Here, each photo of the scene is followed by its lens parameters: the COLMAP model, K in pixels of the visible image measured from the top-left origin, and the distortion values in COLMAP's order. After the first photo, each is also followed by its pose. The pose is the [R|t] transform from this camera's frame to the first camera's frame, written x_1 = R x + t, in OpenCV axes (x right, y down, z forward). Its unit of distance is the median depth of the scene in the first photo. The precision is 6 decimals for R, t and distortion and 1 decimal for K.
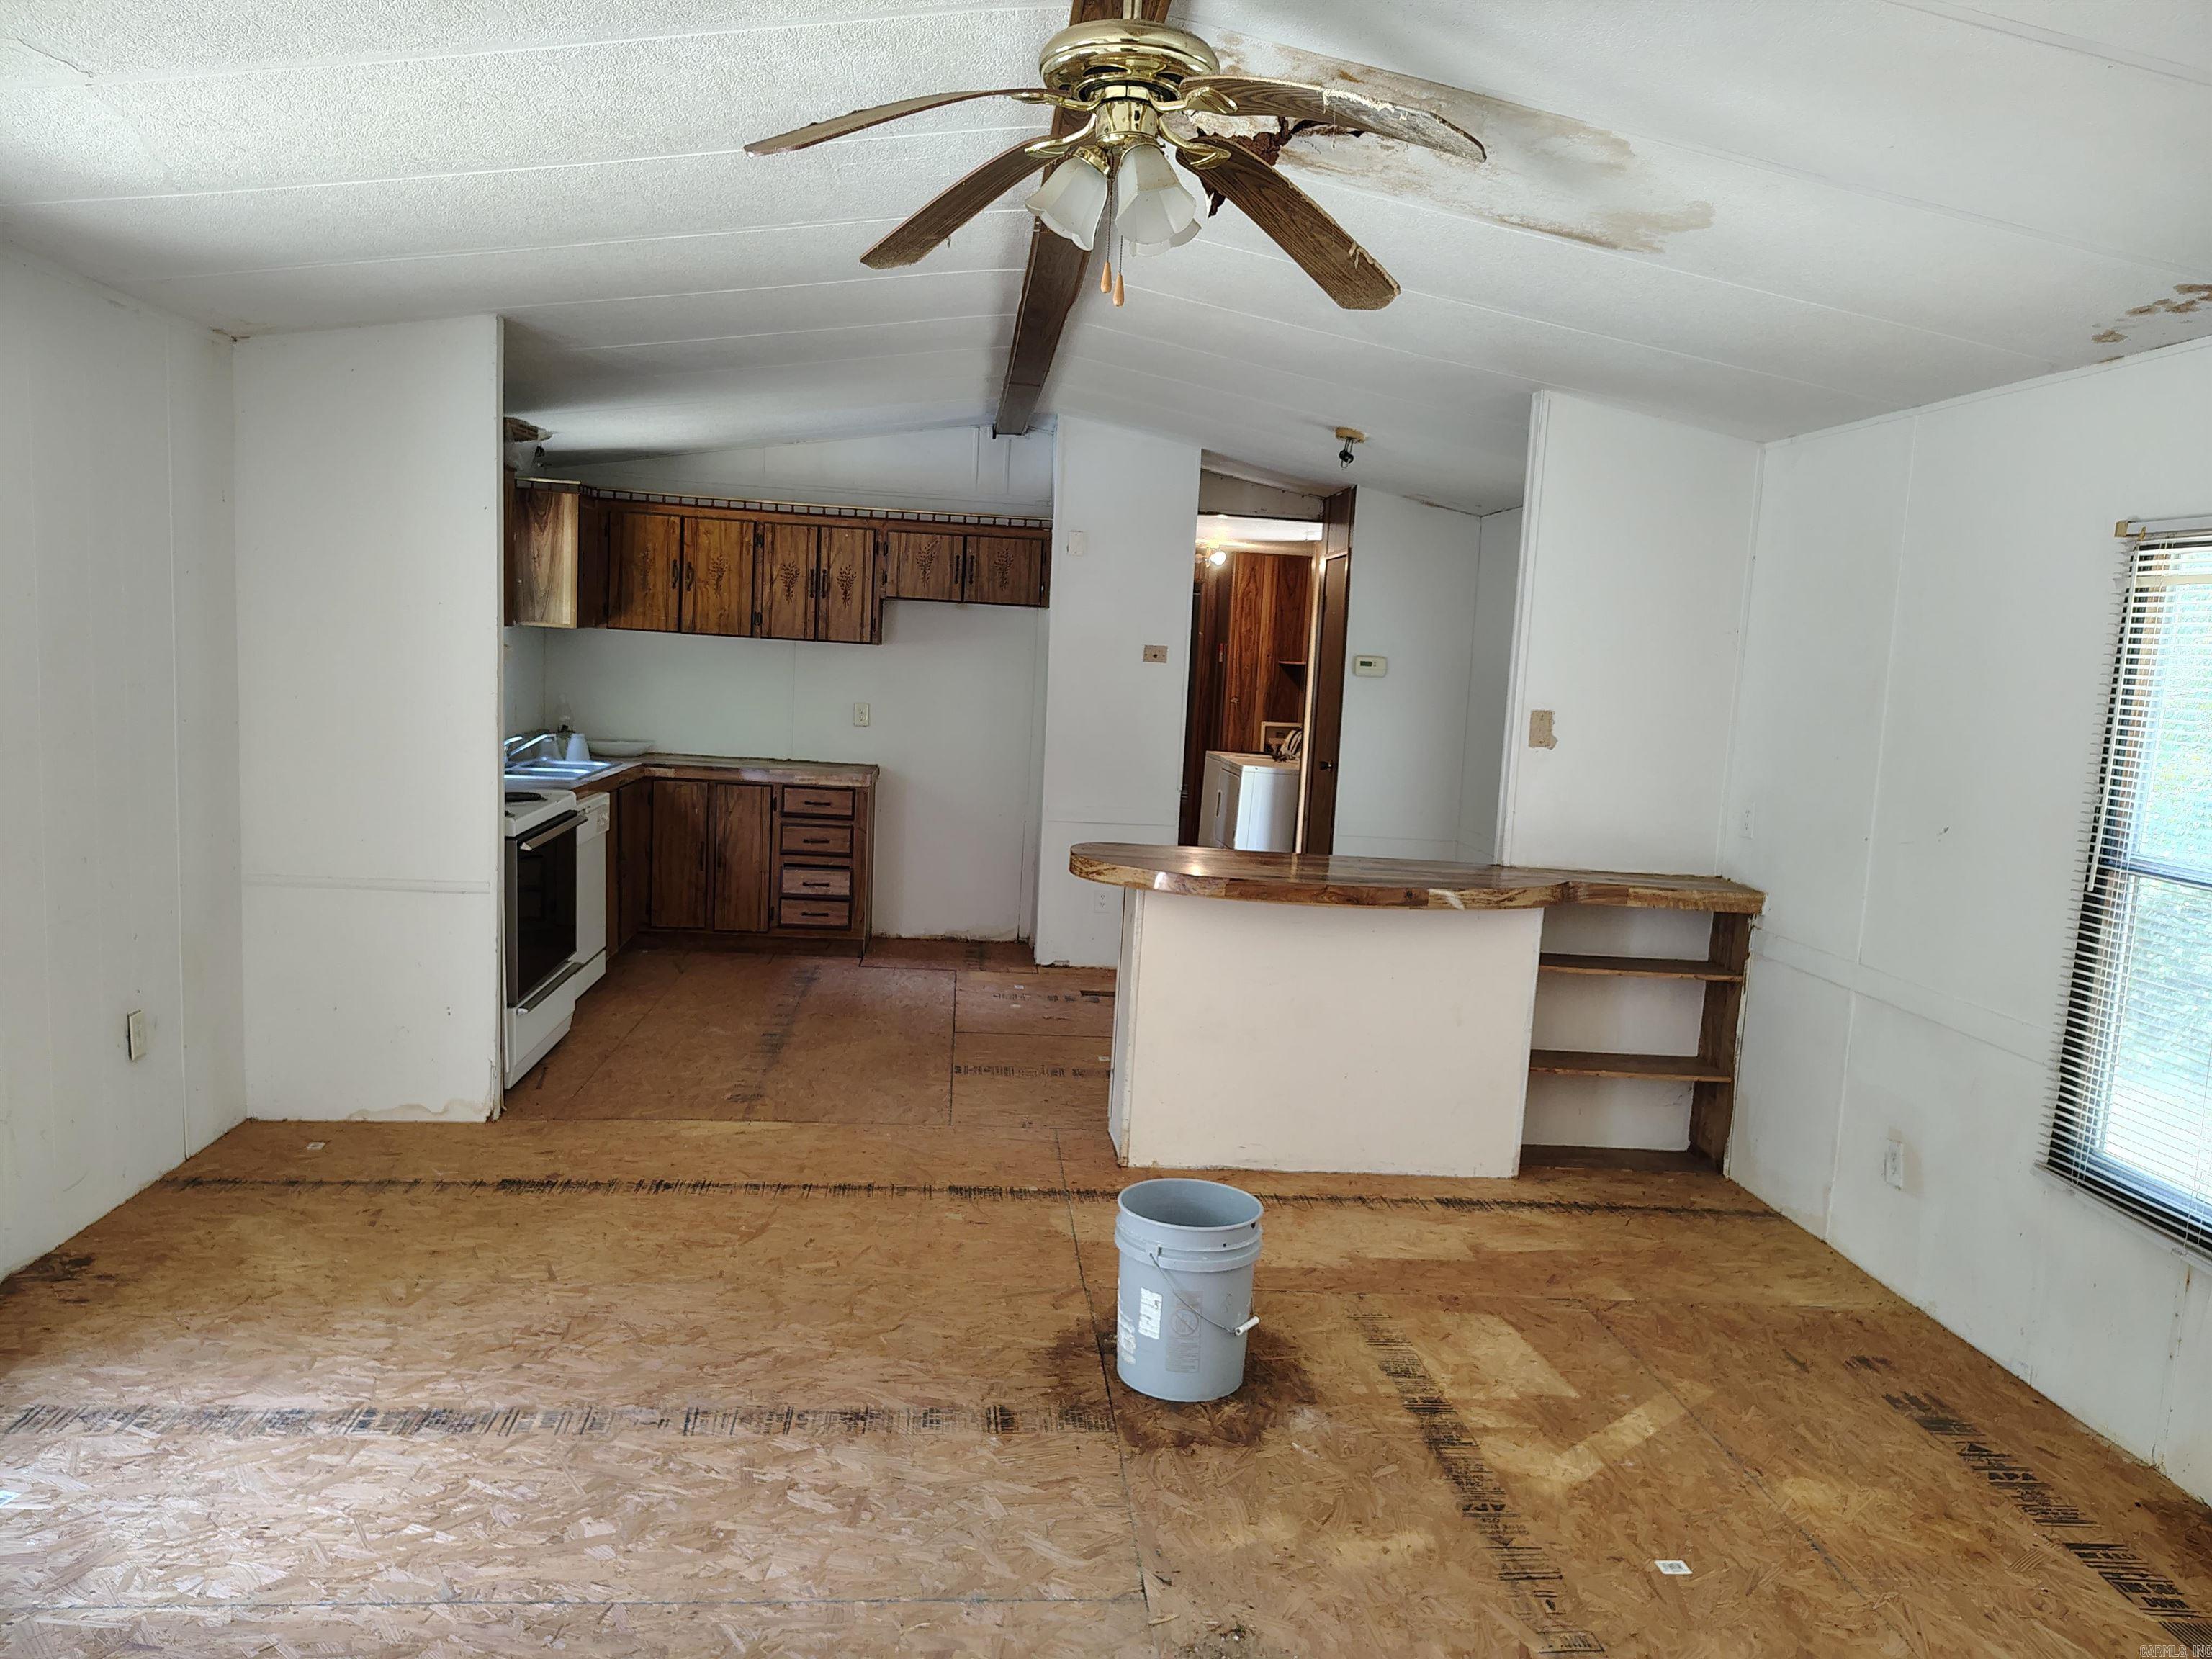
lens RADIAL K [[1522.5, 0, 1099.4], [0, 1522.5, 842.0], [0, 0, 1]] dist [0.034465, -0.040446]
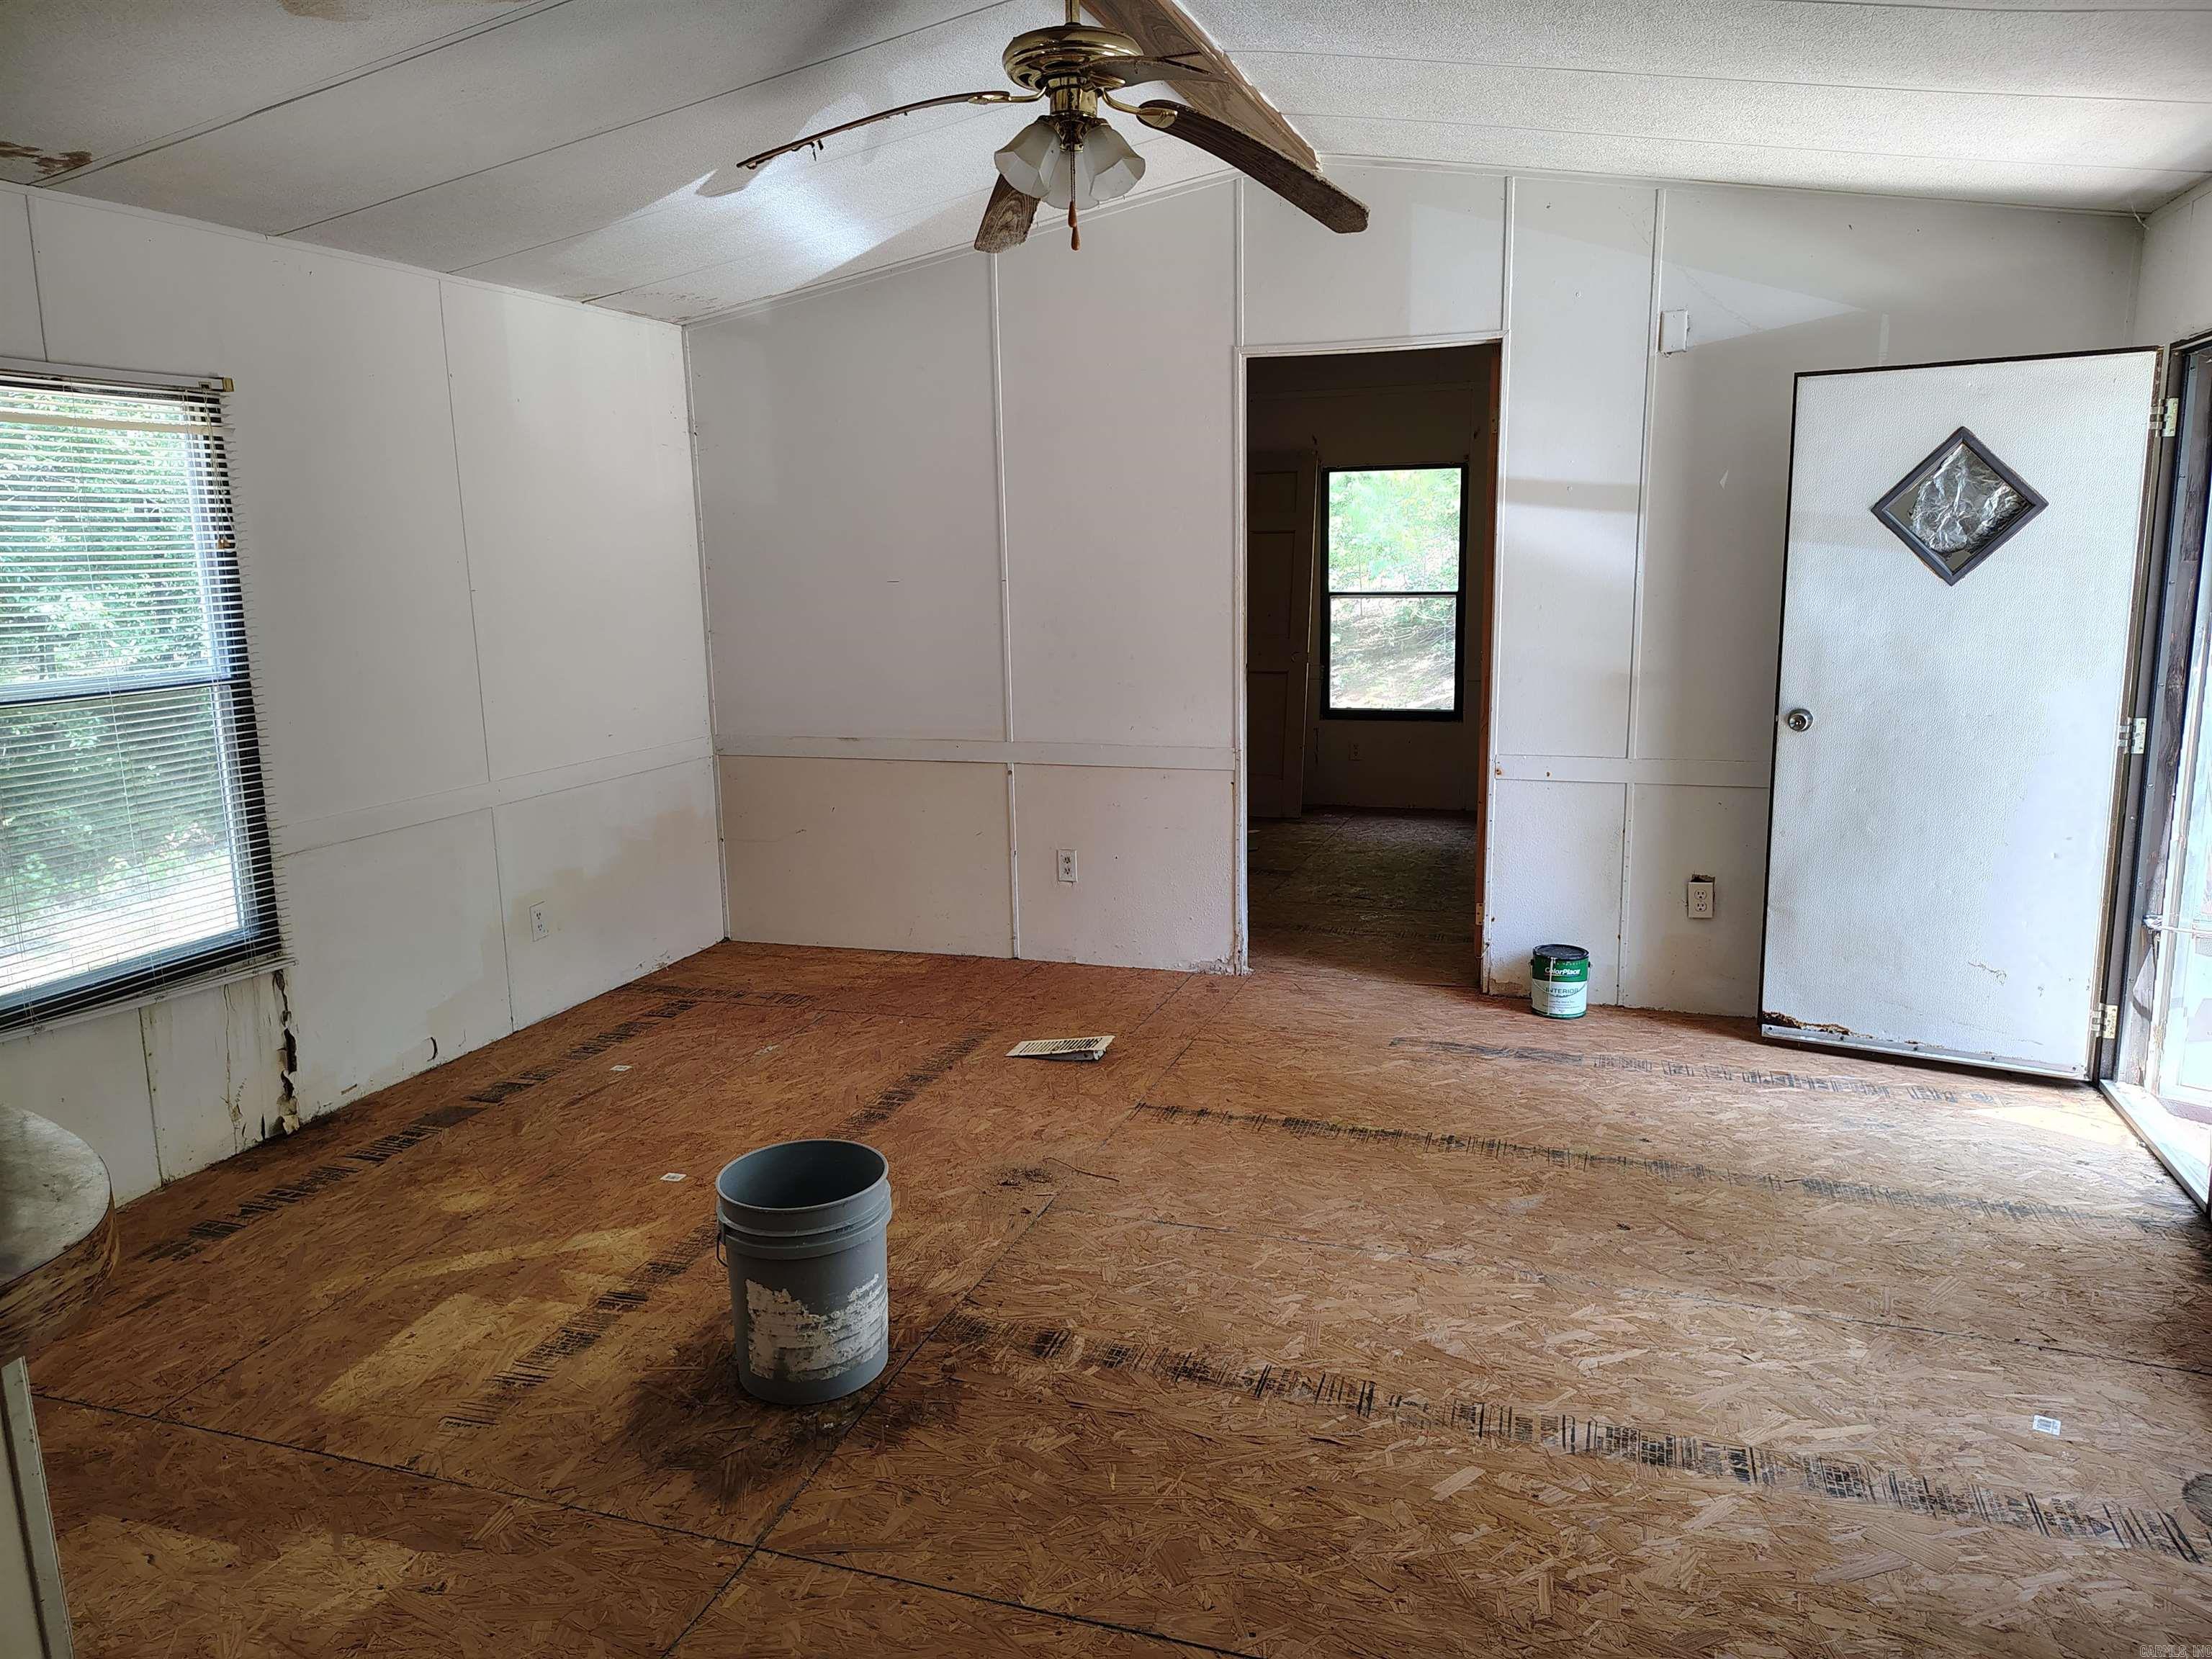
lens RADIAL K [[1522.5, 0, 1118.8], [0, 1522.5, 827.5], [0, 0, 1]] dist [0.034465, -0.040446]
pose [[-0.913066, -0.112115, 0.392097, -0.227082], [0.019328, 0.948491, 0.316215, -0.116209], [-0.407353, 0.296304, -0.863868, 0.878430]]
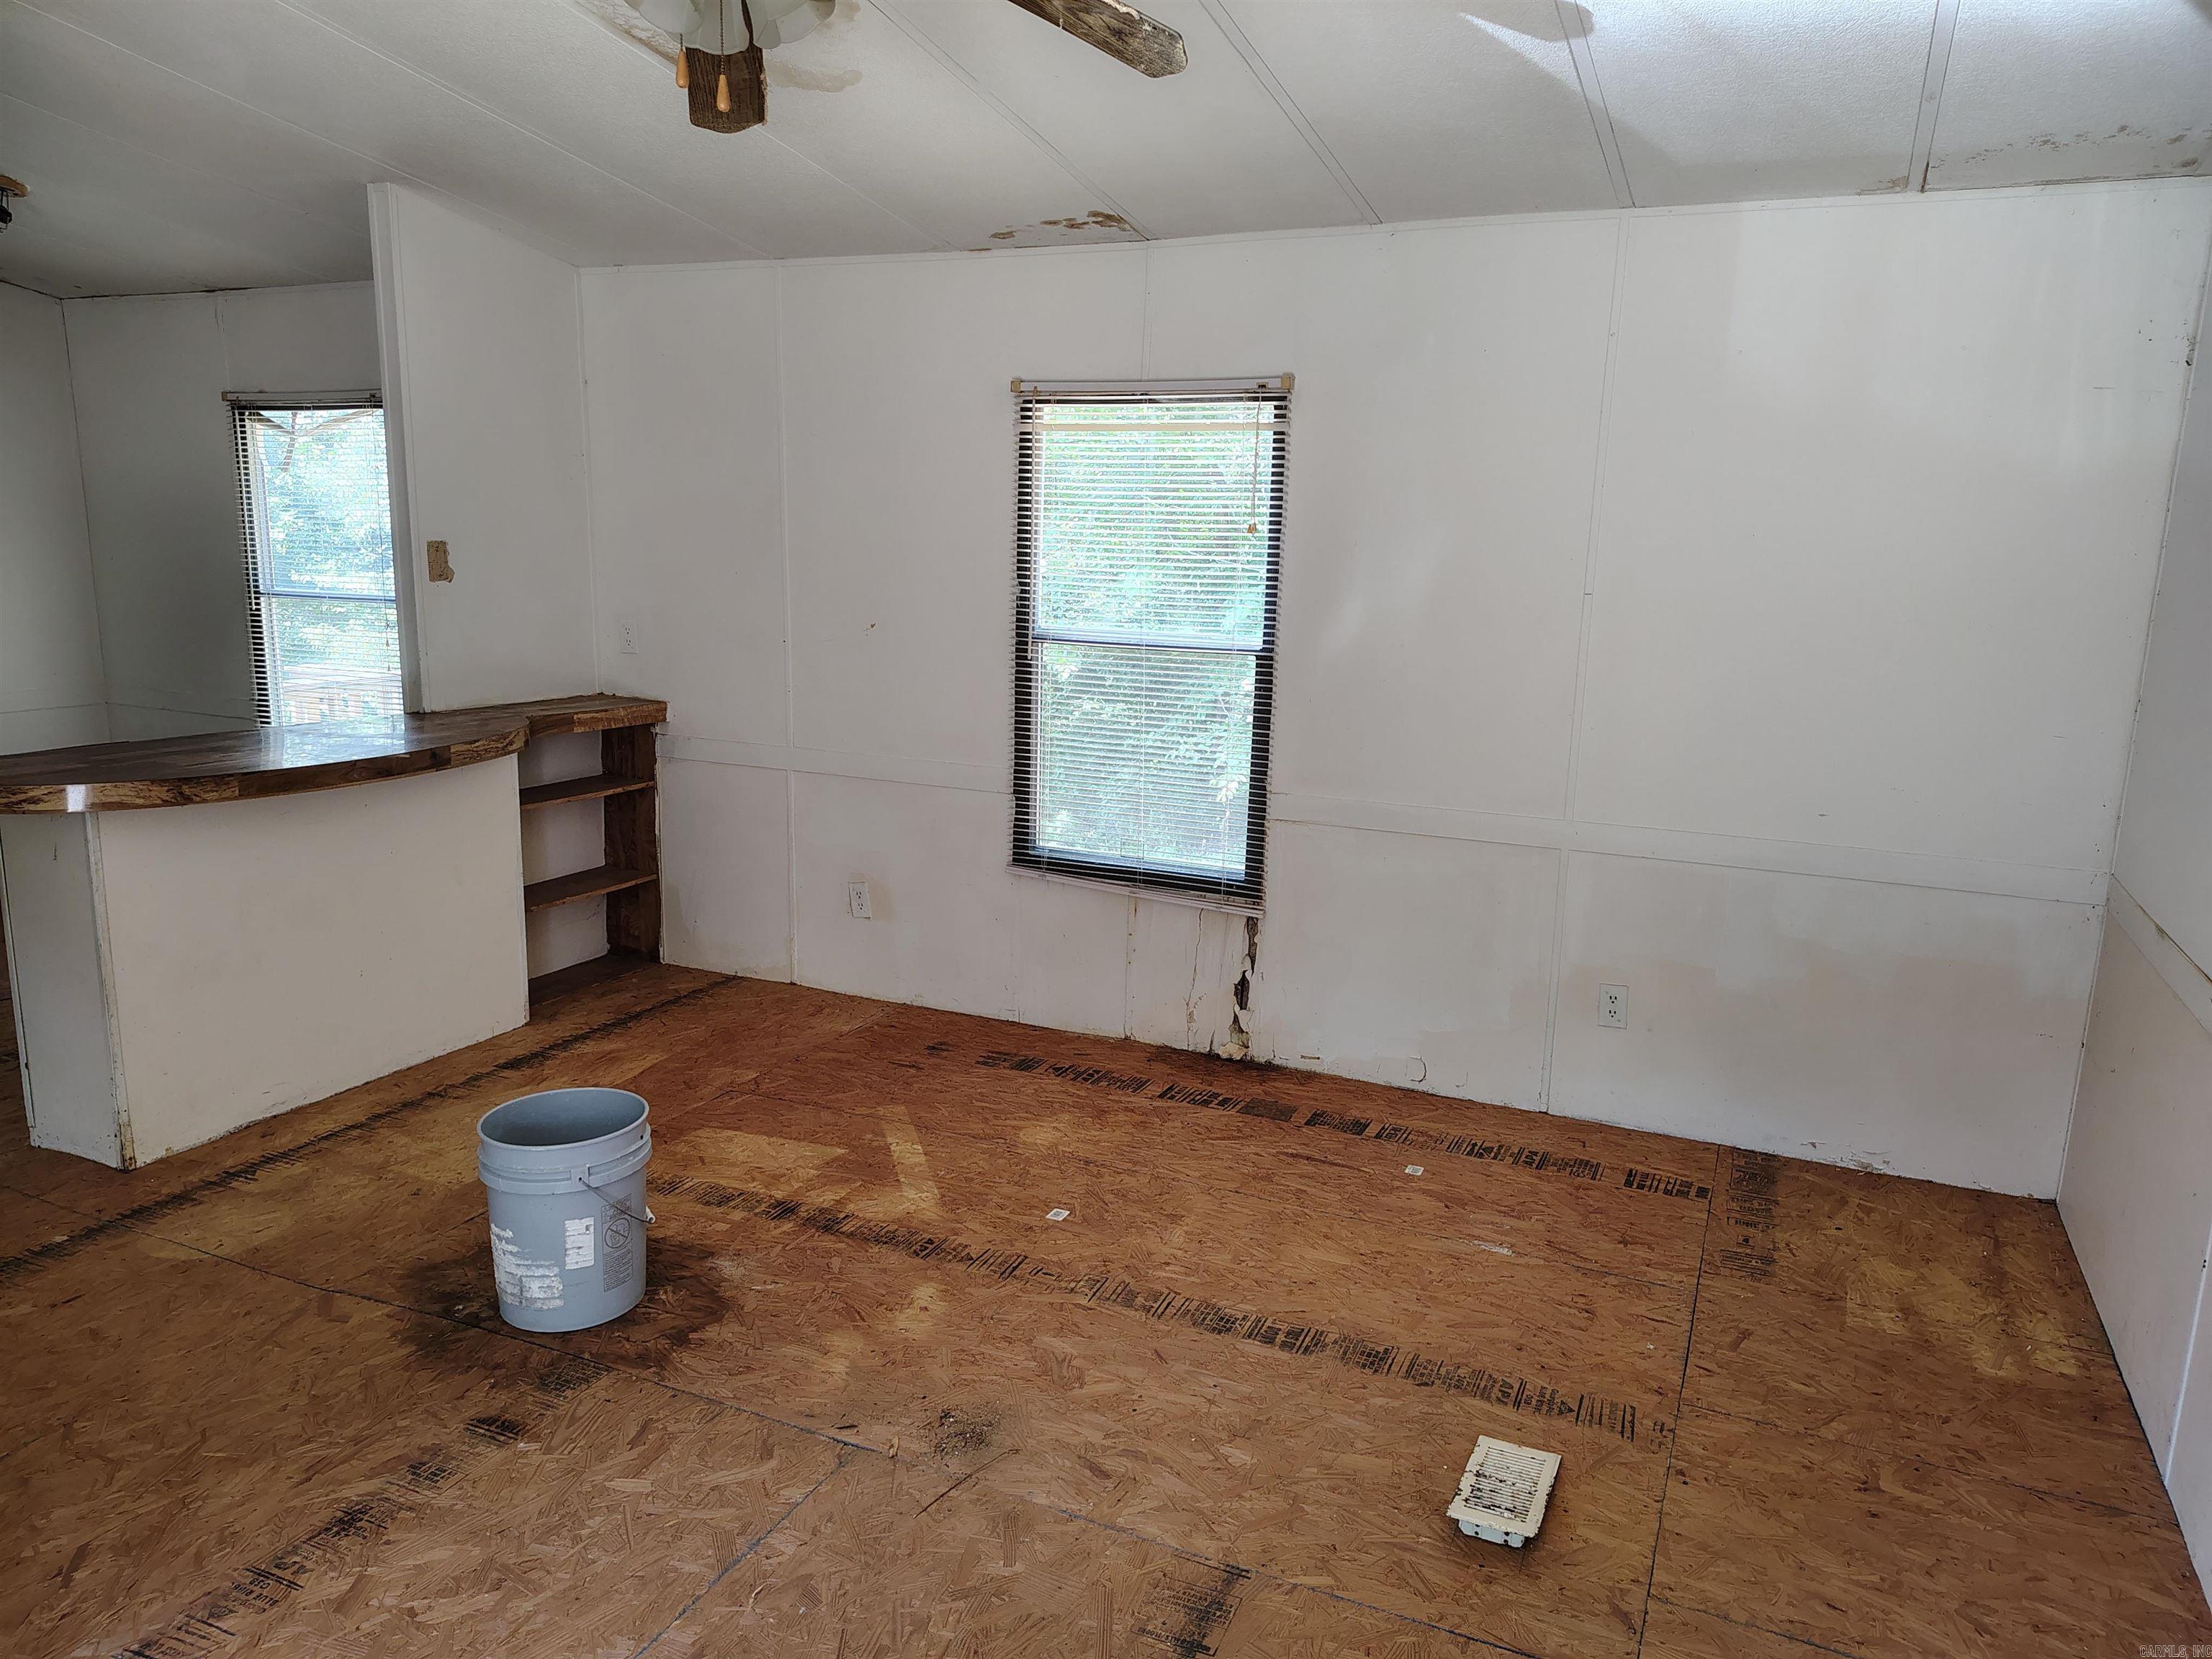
lens RADIAL K [[1522.5, 0, 1121.2], [0, 1522.5, 830.9], [0, 0, 1]] dist [0.034465, -0.040446]
pose [[0.486653, -0.213505, 0.847104, -0.281130], [0.108728, 0.976938, 0.183765, -0.033061], [-0.866803, 0.002674, 0.498644, 0.141280]]
